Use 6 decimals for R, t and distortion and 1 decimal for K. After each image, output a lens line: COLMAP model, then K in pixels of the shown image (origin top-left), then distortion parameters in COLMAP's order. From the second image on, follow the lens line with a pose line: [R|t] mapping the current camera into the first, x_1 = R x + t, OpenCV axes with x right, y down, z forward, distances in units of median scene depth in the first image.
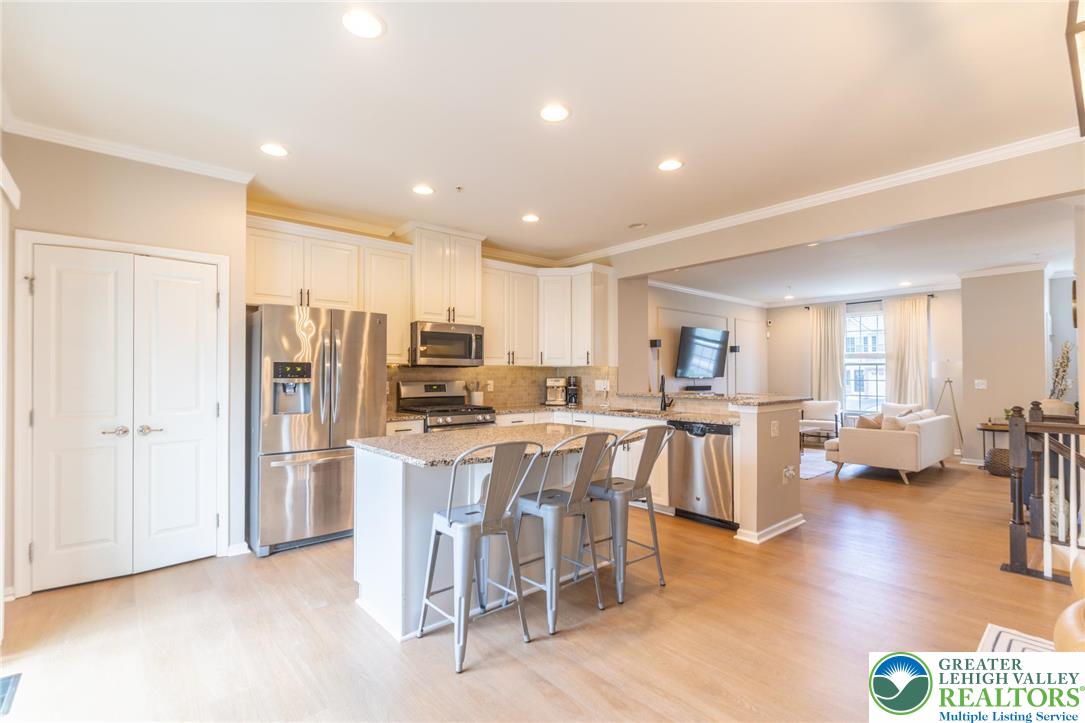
lens RADIAL K [[494.8, 0, 544.9], [0, 494.8, 368.2], [0, 0, 1]] dist [-0.009969, -0.000218]
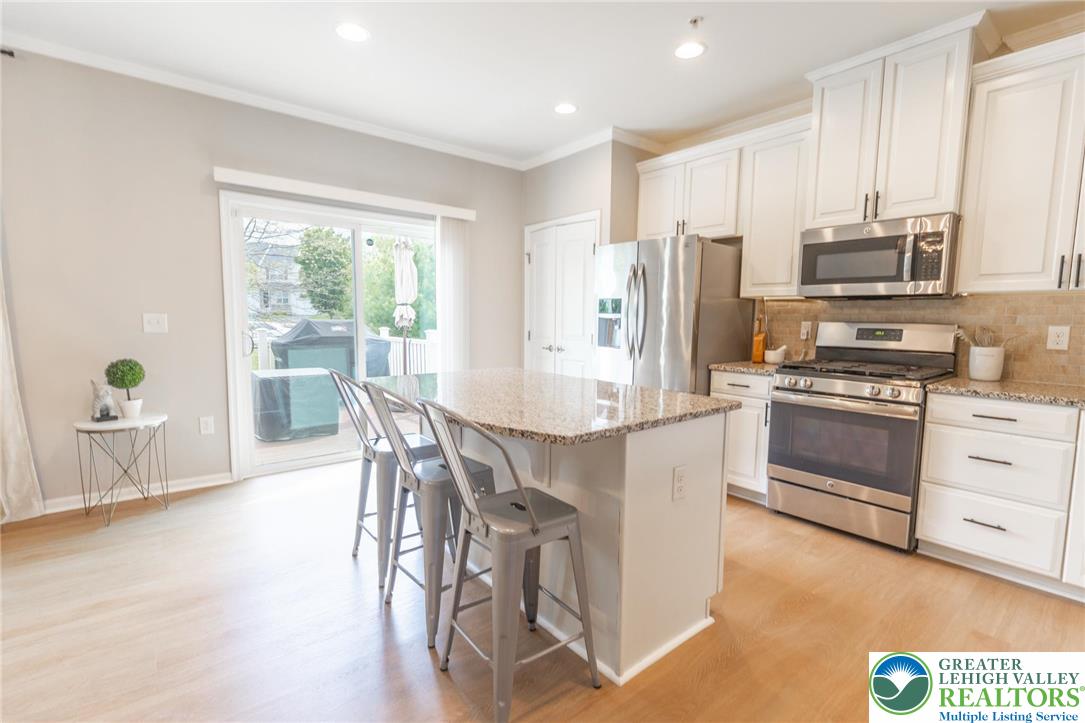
lens RADIAL K [[494.8, 0, 546.1], [0, 494.8, 367.6], [0, 0, 1]] dist [-0.009969, -0.000218]
pose [[-0.035968, 0.103825, -0.993945, 0.396590], [-0.000227, 0.994588, 0.103901, 0.018629], [0.999353, 0.003963, -0.035750, 0.626935]]
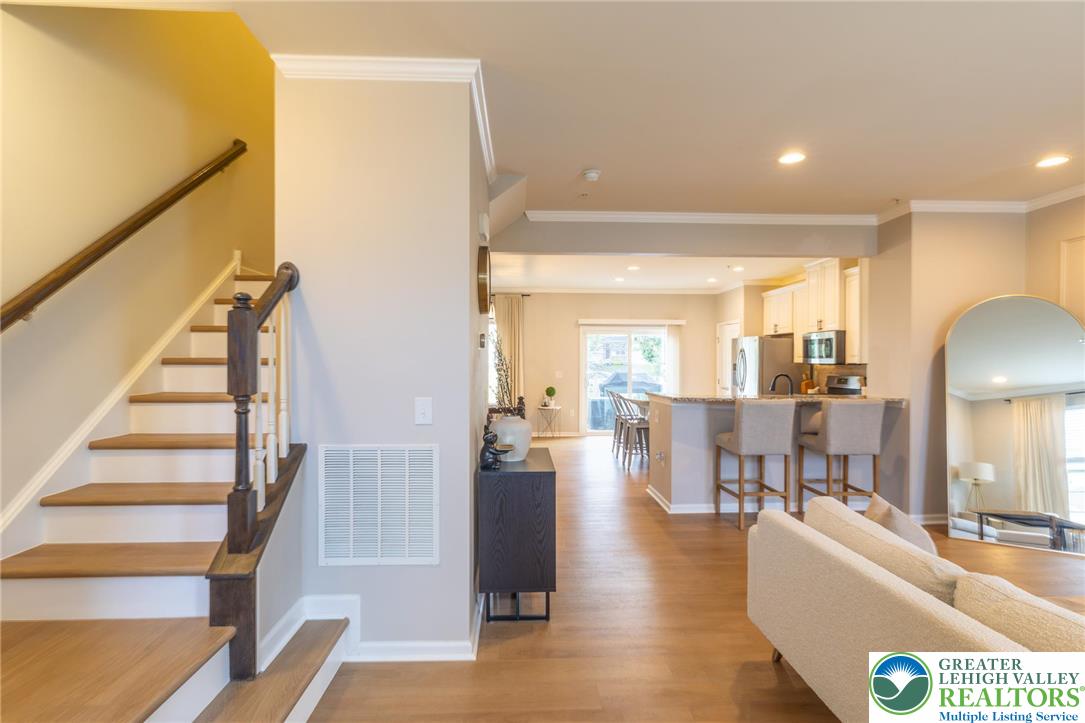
lens RADIAL K [[526.5, 0, 546.5], [0, 526.5, 366.8], [0, 0, 1]] dist [0.002811, 0.000198]
pose [[-0.619767, 0.007467, -0.784750, 1.322408], [0.009518, 0.999953, 0.001998, -0.006075], [0.784728, -0.006231, -0.619809, 1.262510]]
